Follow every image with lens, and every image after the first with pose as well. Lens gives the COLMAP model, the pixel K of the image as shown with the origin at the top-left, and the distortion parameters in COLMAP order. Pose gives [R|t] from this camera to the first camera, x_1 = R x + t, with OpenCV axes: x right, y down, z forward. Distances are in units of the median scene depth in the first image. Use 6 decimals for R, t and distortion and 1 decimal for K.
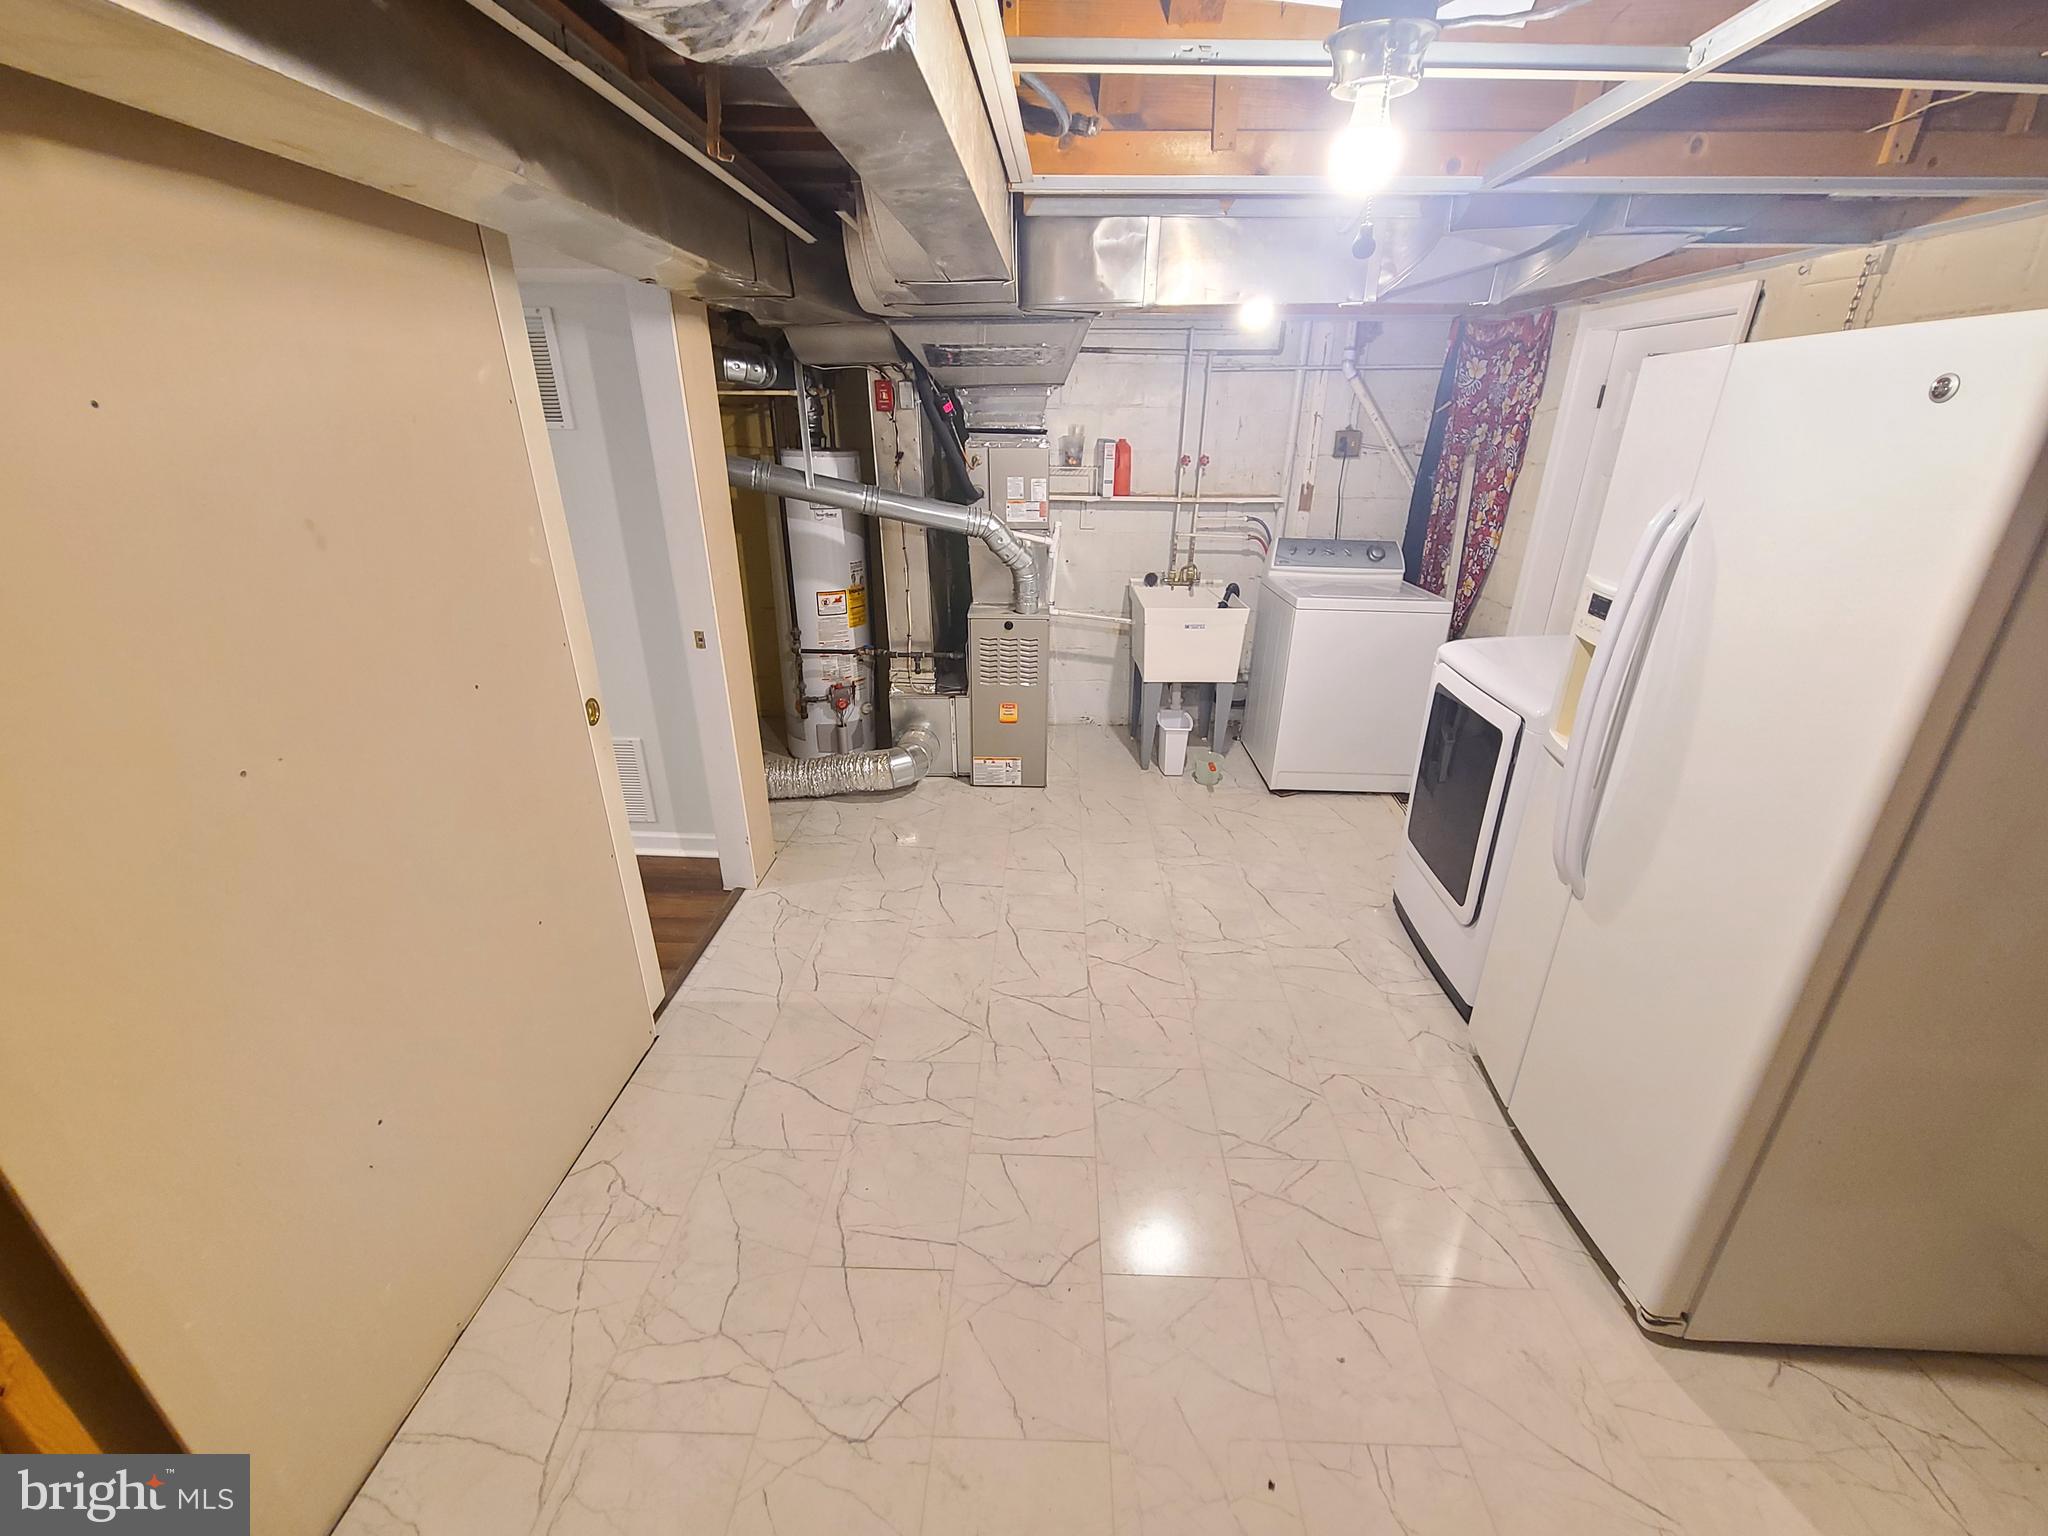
lens RADIAL K [[839.3, 0, 1040.4], [0, 839.3, 783.8], [0, 0, 1]] dist [-0.001895, 0.000025]
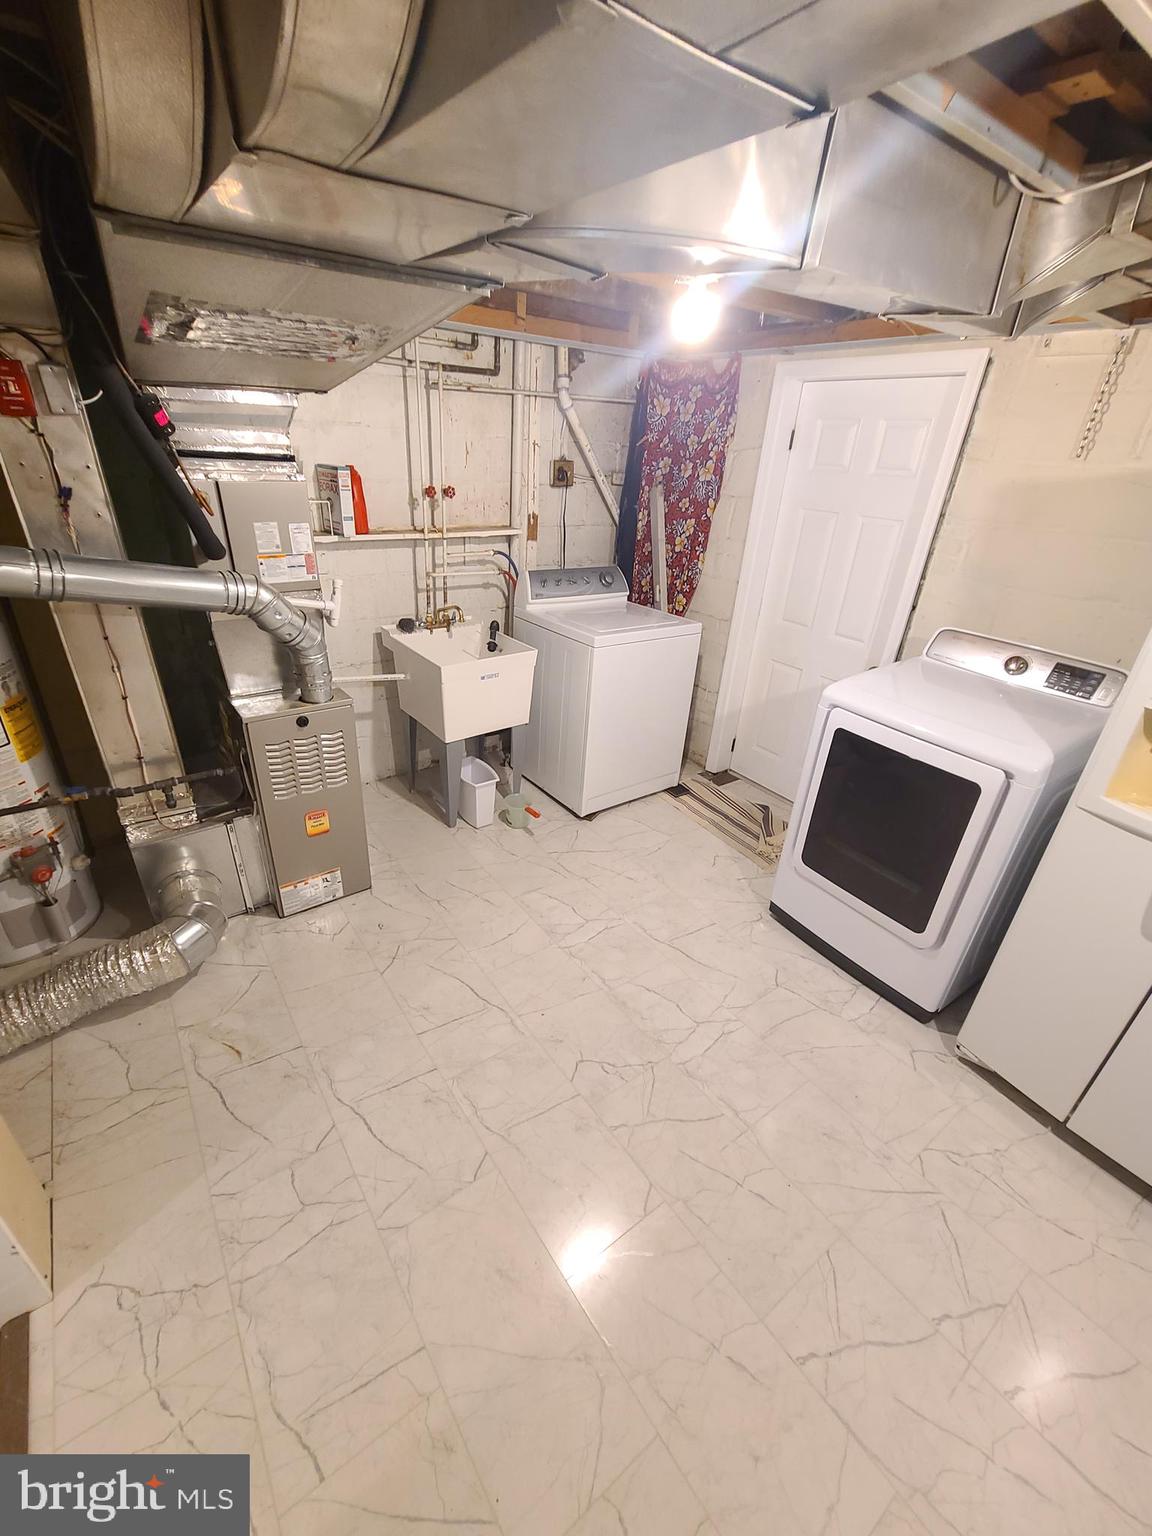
lens RADIAL K [[629.5, 0, 574.3], [0, 629.5, 787.9], [0, 0, 1]] dist [-0.001895, 0.000025]
pose [[0.798589, -0.259769, 0.542932, -0.153879], [0.202705, 0.965448, 0.163769, -0.160232], [-0.566715, -0.020729, 0.823653, 0.355206]]
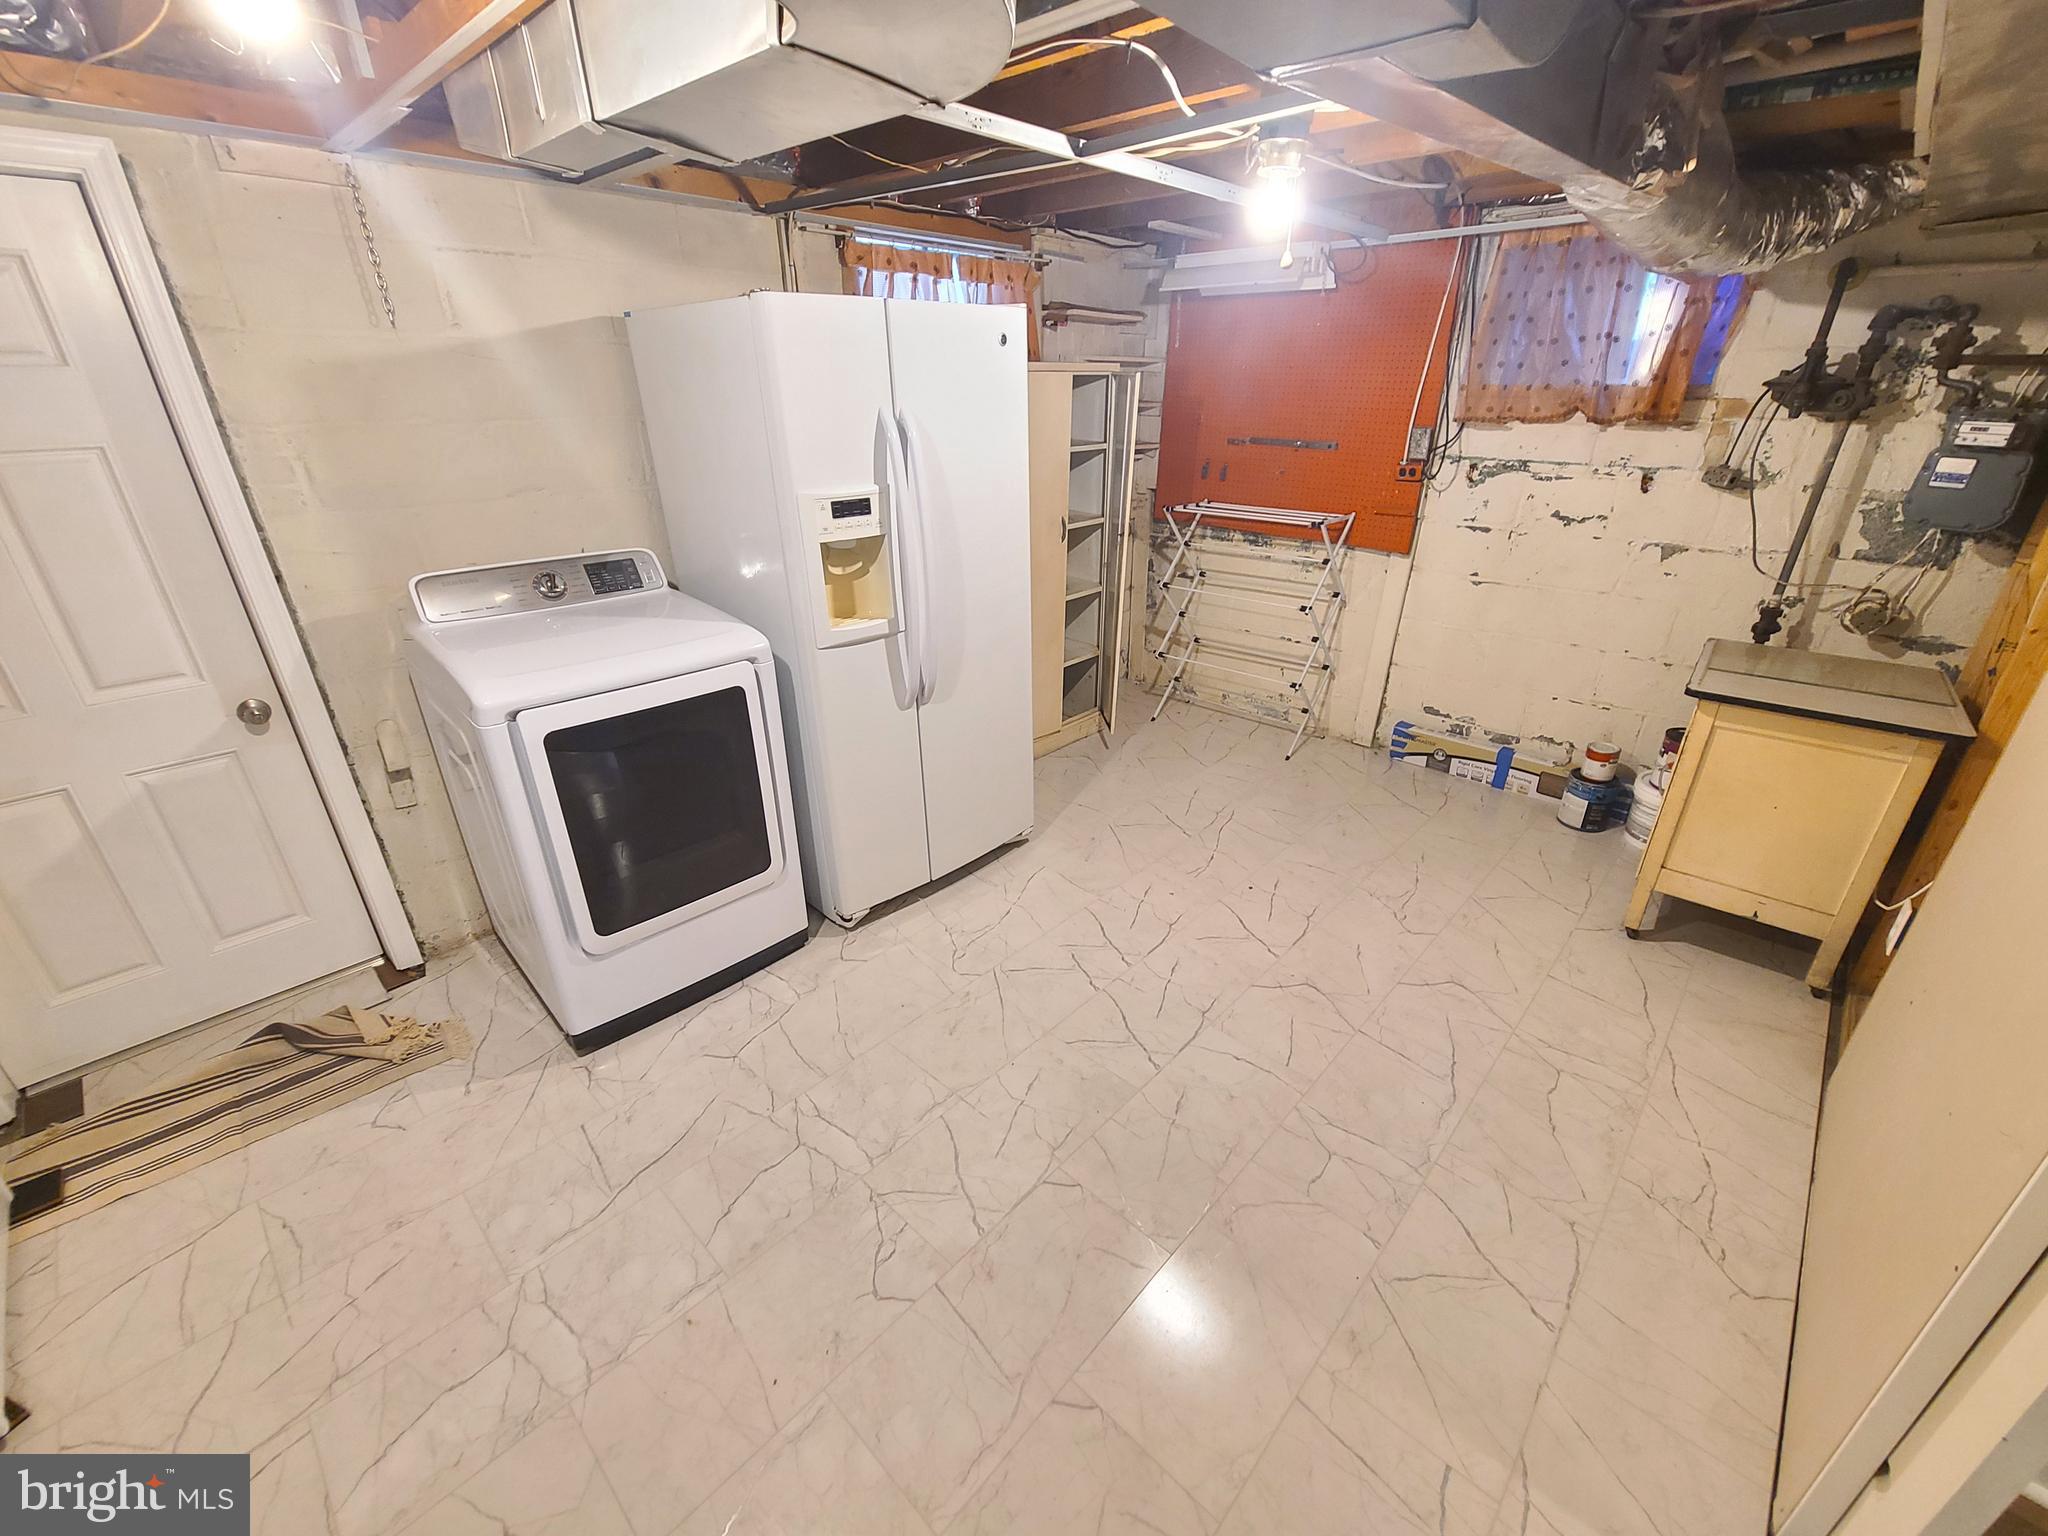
lens RADIAL K [[839.3, 0, 1045.0], [0, 839.3, 776.2], [0, 0, 1]] dist [-0.001895, 0.000025]
pose [[-0.753941, -0.284854, 0.591973, -0.169644], [0.254222, 0.704390, 0.662726, -0.295880], [-0.605760, 0.650149, -0.458652, 0.718046]]
